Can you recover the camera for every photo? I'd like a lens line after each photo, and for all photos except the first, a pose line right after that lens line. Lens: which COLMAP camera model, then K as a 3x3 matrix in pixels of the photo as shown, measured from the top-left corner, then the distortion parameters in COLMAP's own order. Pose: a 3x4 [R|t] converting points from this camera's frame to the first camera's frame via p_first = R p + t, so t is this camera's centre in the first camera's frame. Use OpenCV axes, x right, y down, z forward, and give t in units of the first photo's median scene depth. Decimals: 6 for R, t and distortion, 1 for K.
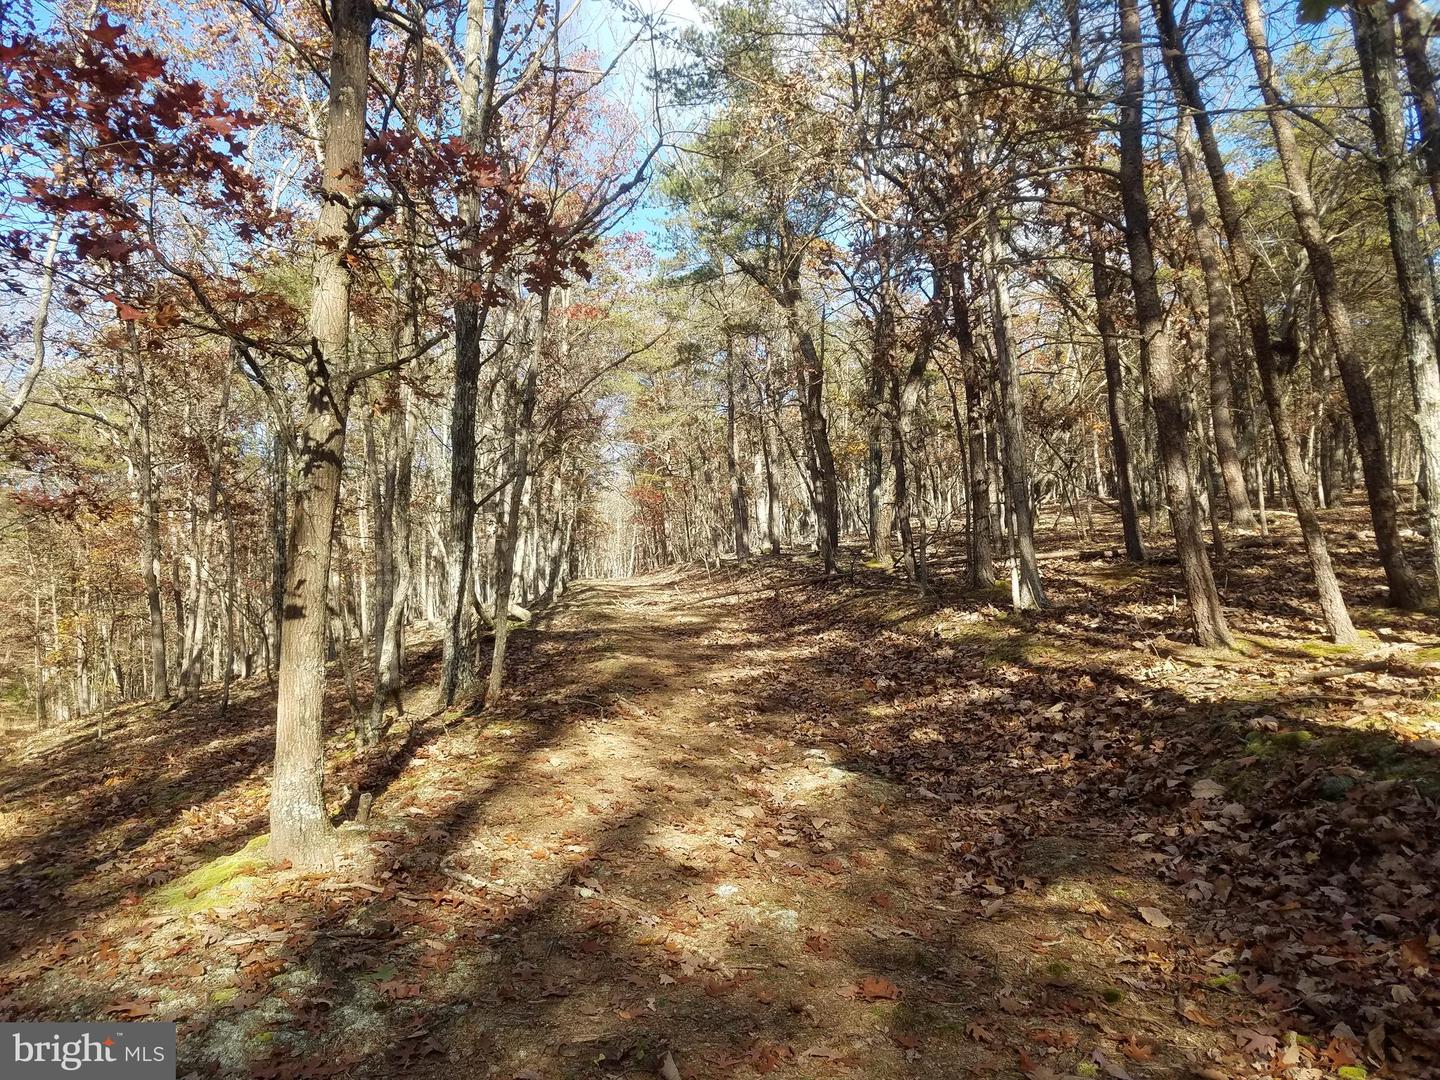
lens RADIAL K [[1093.9, 0, 718.7], [0, 1093.9, 577.4], [0, 0, 1]] dist [0.008251, 0.001582]
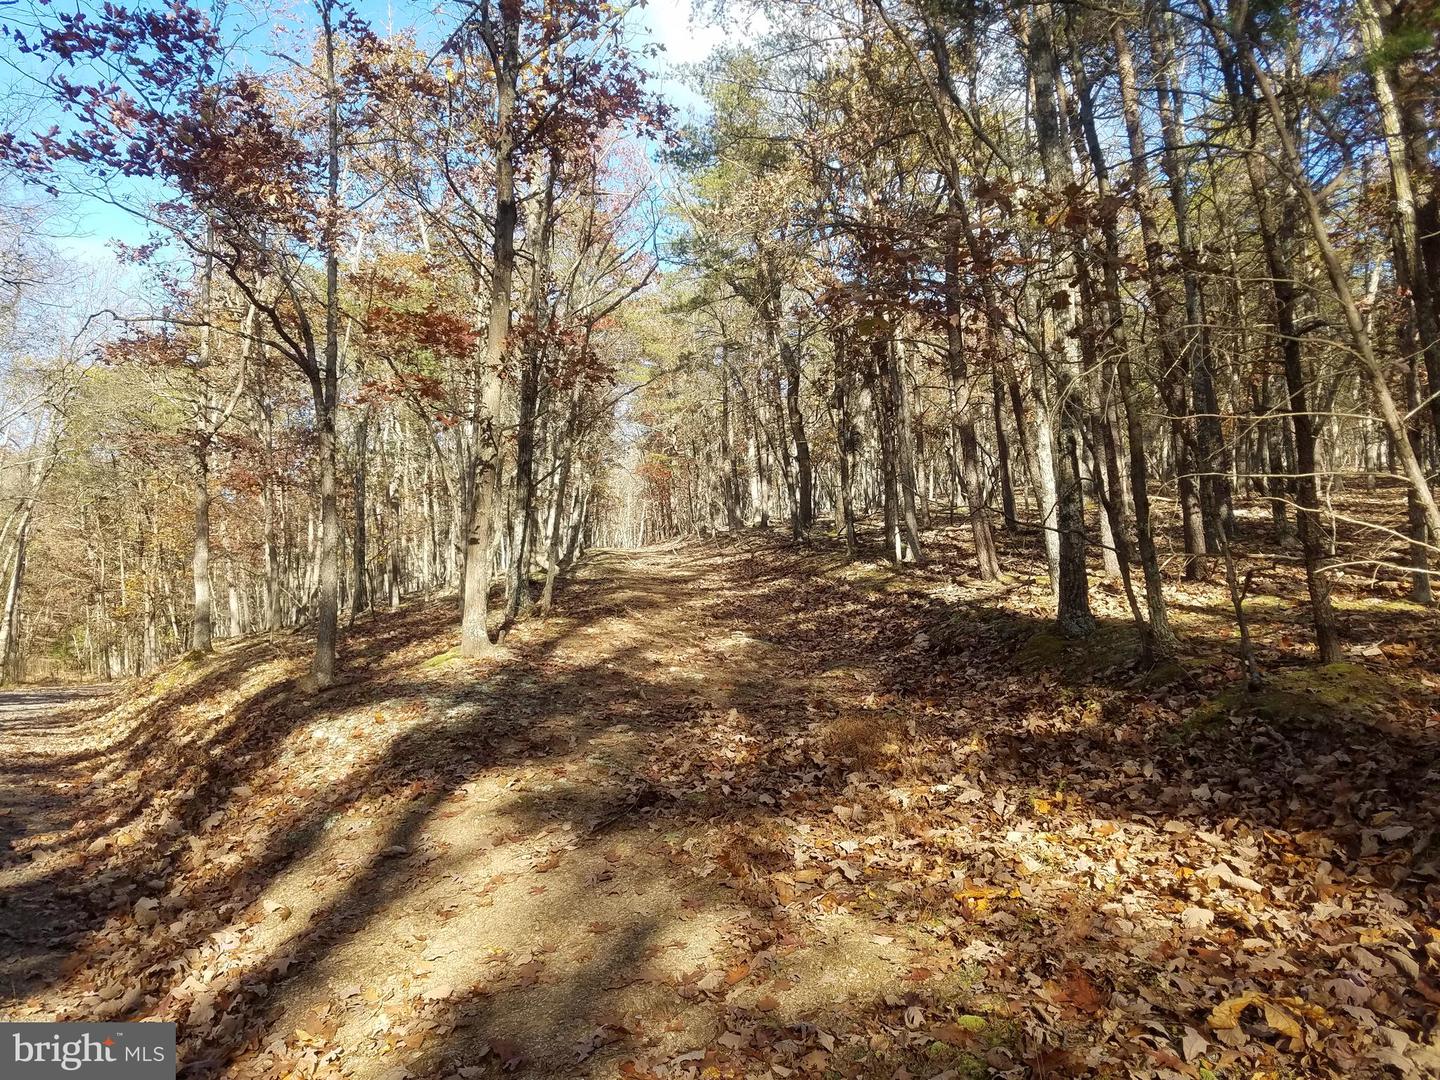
lens RADIAL K [[1088.8, 0, 720.0], [0, 1088.8, 540.0], [0, 0, 1]] dist [-0.005232, -0.001272]
pose [[0.999888, 0.013057, -0.007381, 0.026708], [-0.013139, 0.999851, -0.011211, 0.012531], [0.007233, 0.011307, 0.999910, -0.282981]]
